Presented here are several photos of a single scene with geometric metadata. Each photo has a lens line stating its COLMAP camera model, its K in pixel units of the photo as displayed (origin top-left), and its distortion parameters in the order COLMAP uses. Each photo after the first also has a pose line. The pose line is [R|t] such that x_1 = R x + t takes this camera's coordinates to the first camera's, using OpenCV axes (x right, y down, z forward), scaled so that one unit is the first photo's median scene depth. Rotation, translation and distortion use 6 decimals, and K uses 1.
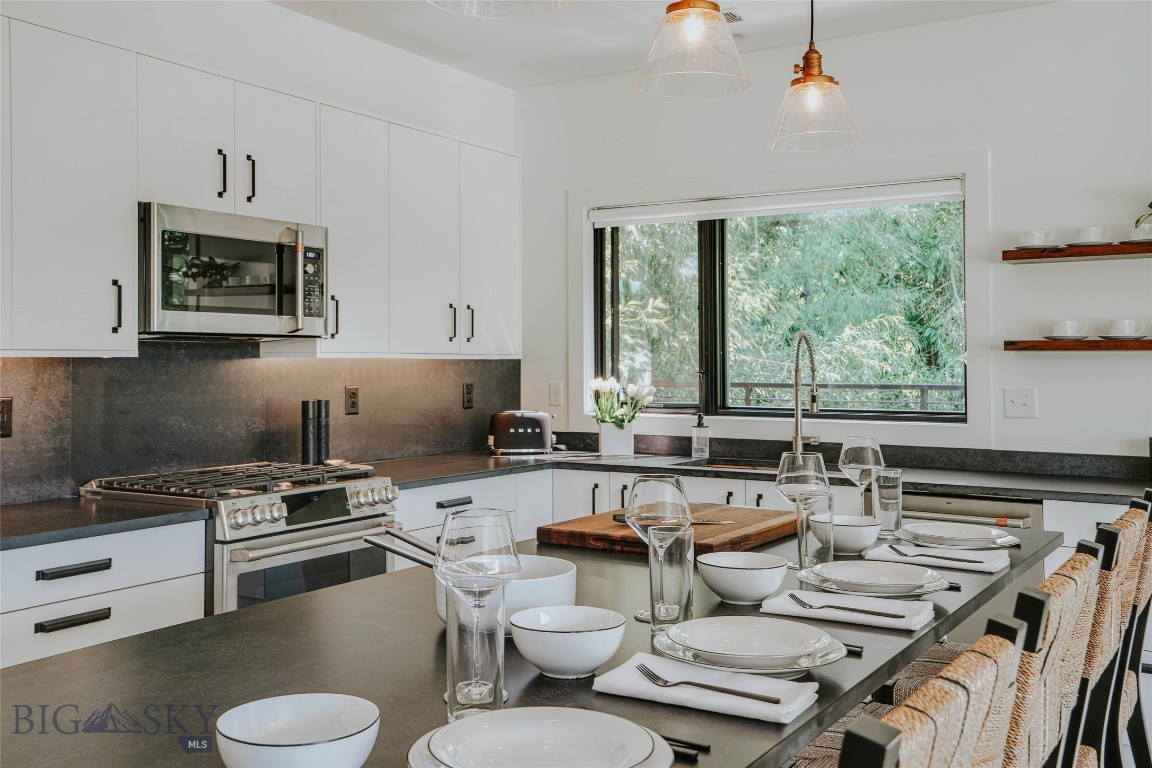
lens RADIAL K [[1114.6, 0, 575.0], [0, 1114.6, 353.4], [0, 0, 1]] dist [-0.004884, -0.001079]
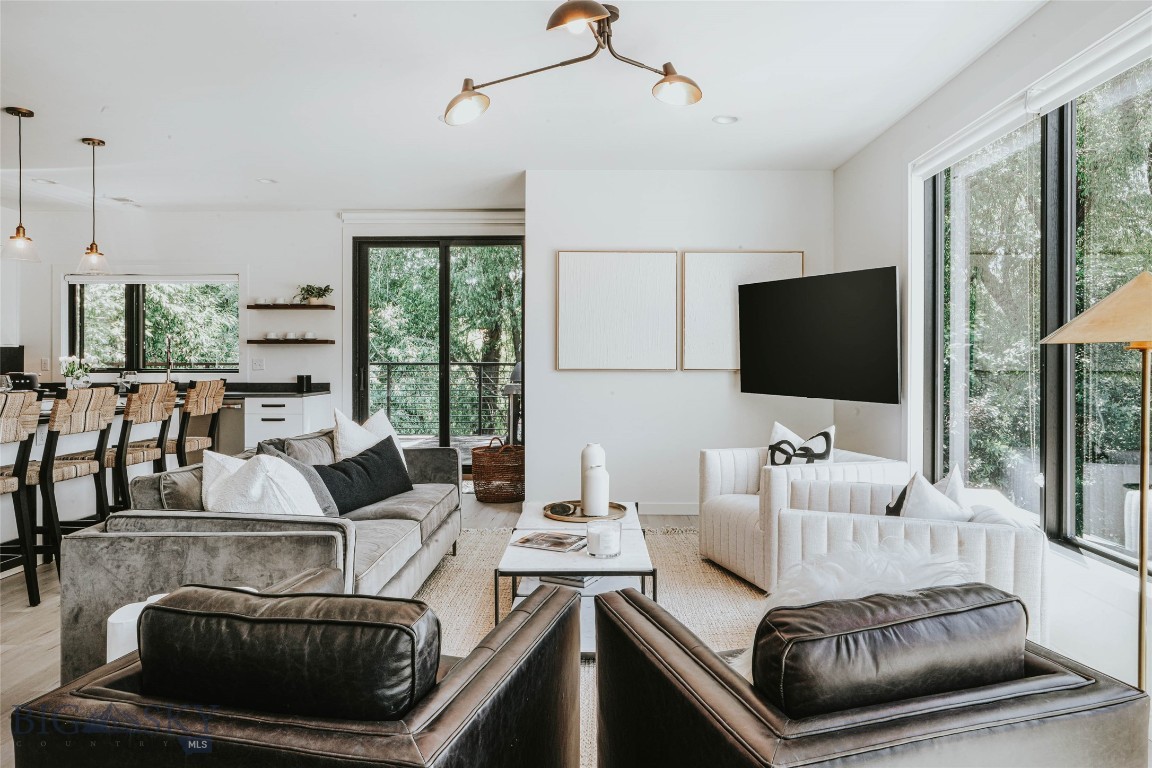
lens RADIAL K [[696.2, 0, 573.9], [0, 696.2, 350.4], [0, 0, 1]] dist [0.024276, 0.002284]
pose [[0.865486, 0.003112, 0.500923, 0.184648], [-0.002174, 0.999995, -0.002457, 0.012521], [-0.500928, 0.001037, 0.865489, -0.645906]]
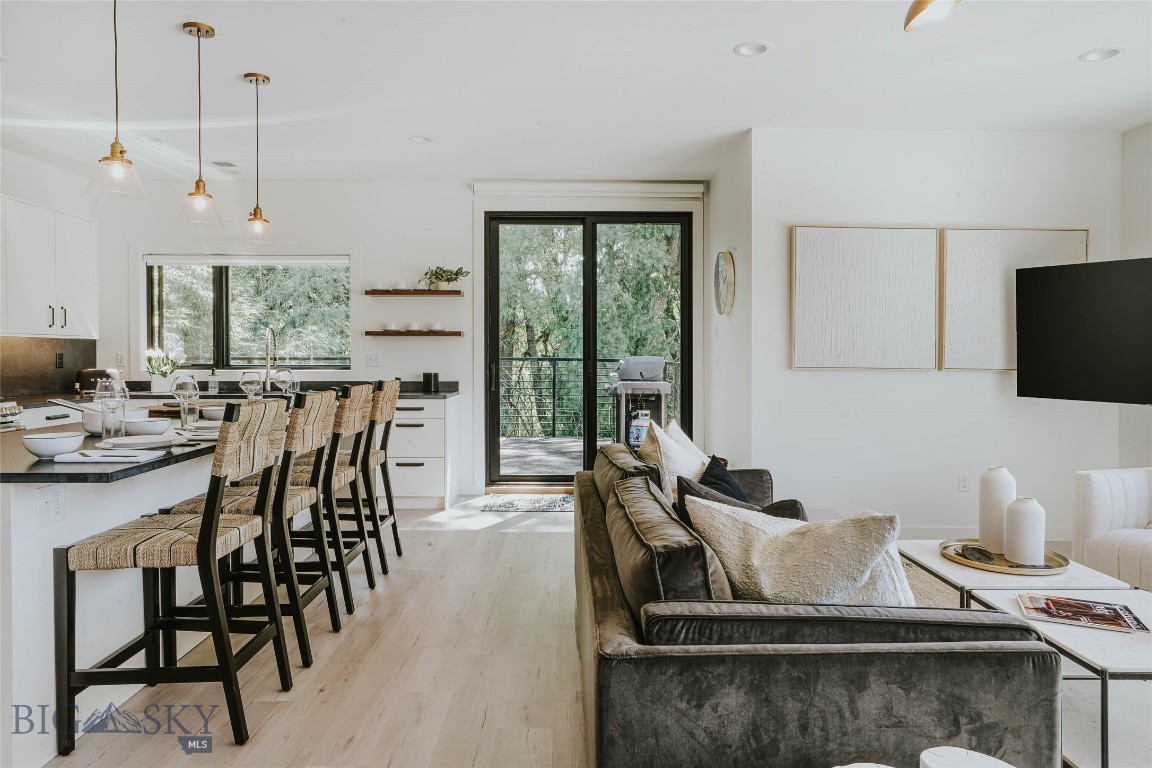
lens RADIAL K [[699.7, 0, 580.7], [0, 699.7, 360.3], [0, 0, 1]] dist [-0.003931, 0.000240]
pose [[0.838824, -0.006814, 0.544361, -0.010151], [-0.004697, 0.999794, 0.019753, 0.013673], [-0.544383, -0.019126, 0.838619, -0.326602]]
